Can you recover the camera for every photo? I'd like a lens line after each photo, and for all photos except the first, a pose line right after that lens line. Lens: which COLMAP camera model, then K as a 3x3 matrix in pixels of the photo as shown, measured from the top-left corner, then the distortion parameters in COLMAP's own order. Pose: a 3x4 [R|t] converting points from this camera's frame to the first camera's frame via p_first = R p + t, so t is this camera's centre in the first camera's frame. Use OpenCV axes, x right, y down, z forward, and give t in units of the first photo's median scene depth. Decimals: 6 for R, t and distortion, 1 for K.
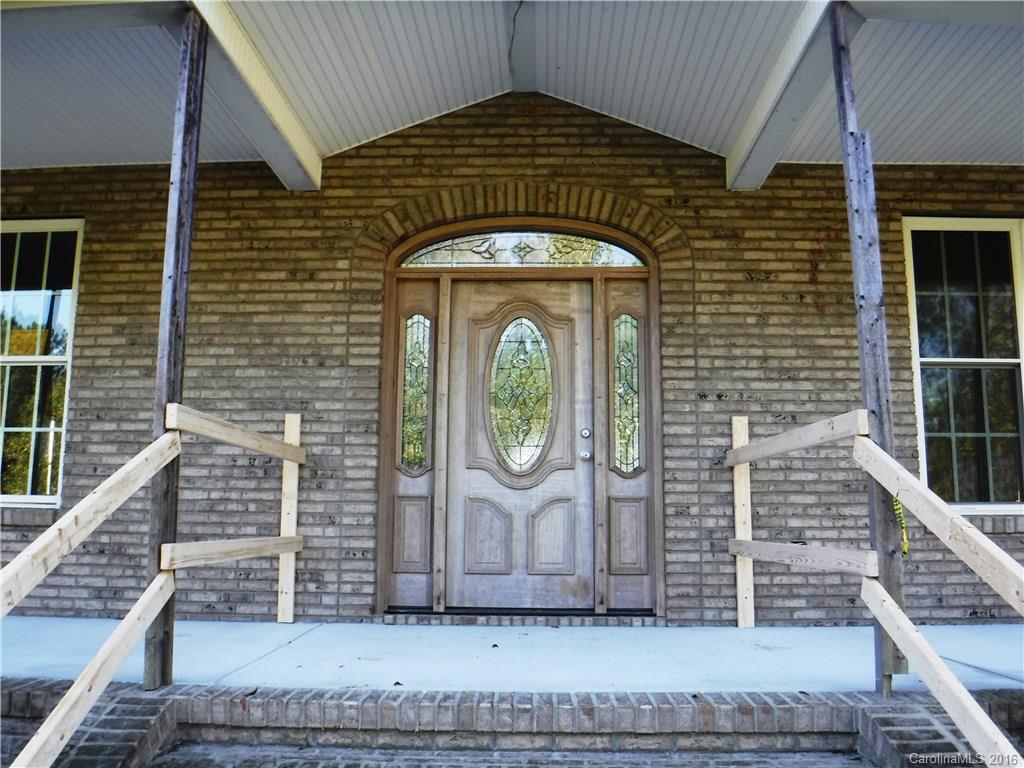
lens RADIAL K [[832.9, 0, 514.9], [0, 832.9, 383.0], [0, 0, 1]] dist [-0.080268, -0.001099]
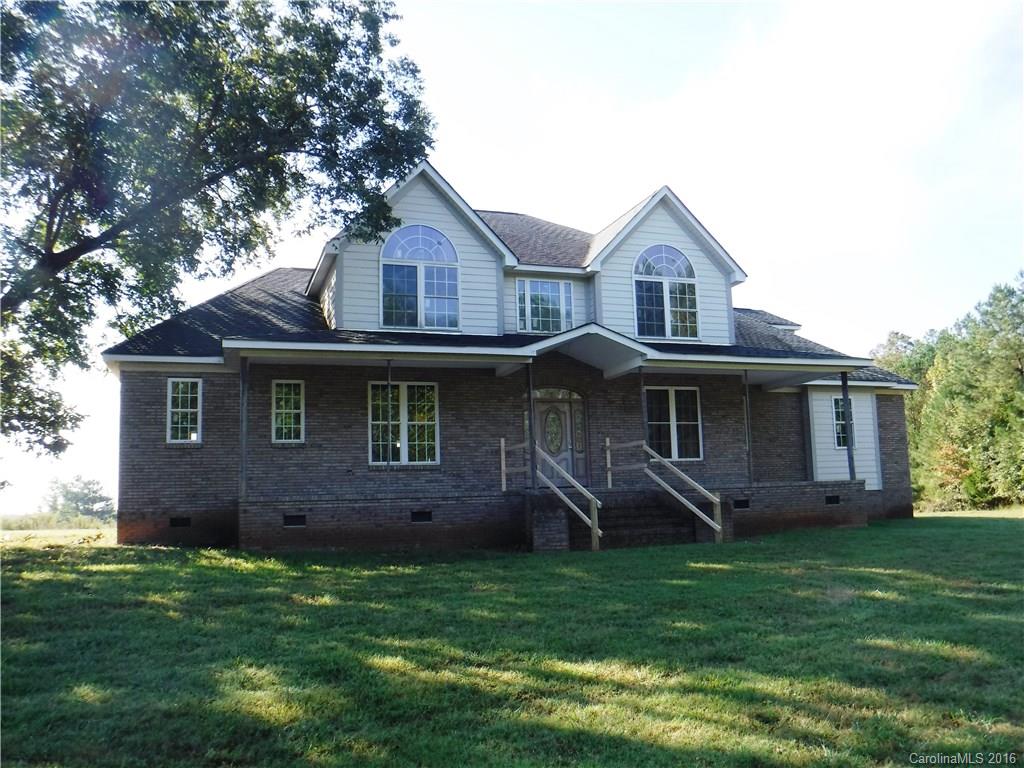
lens RADIAL K [[832.9, 0, 511.3], [0, 832.9, 385.1], [0, 0, 1]] dist [-0.080268, -0.001099]
pose [[0.936586, 0.013275, 0.350187, -1.551038], [-0.018853, 0.999744, 0.012524, -0.252235], [-0.349931, -0.018332, 0.936596, -2.568883]]
